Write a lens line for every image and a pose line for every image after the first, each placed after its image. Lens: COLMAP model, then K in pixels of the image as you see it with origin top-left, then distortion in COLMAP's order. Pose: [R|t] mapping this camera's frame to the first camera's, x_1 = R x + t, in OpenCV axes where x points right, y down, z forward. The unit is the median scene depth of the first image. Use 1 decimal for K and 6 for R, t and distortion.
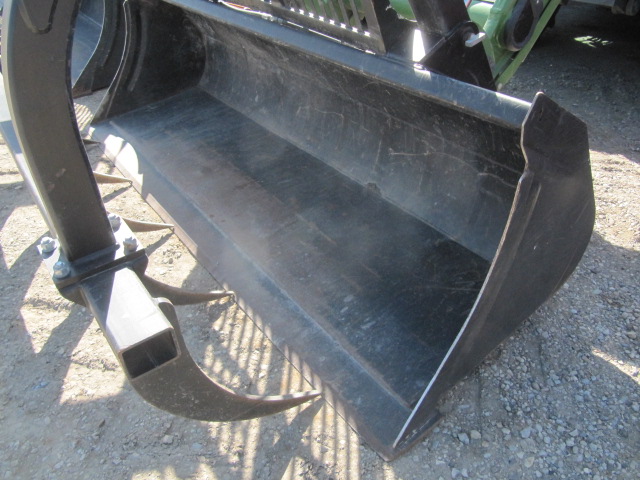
lens RADIAL K [[520.2, 0, 320.0], [0, 520.2, 240.0], [0, 0, 1]] dist [-0.060140, 0.050719]
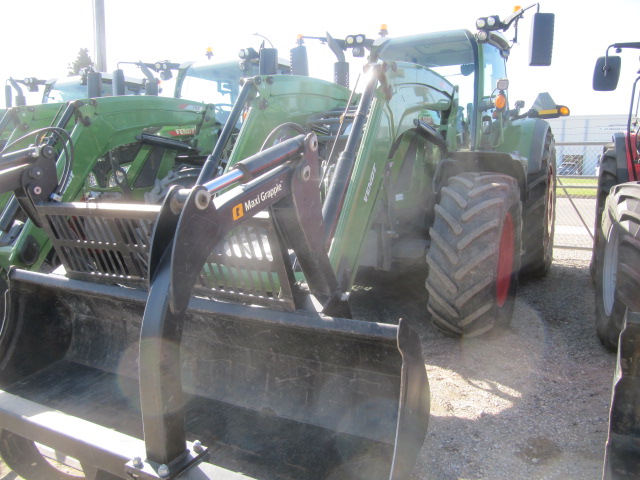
lens RADIAL K [[520.2, 0, 320.0], [0, 520.2, 240.0], [0, 0, 1]] dist [-0.060140, 0.050719]
pose [[0.898001, -0.041831, 0.438000, -0.333781], [0.240614, 0.880120, -0.409259, 0.085465], [-0.368373, 0.472904, 0.800414, -0.285374]]
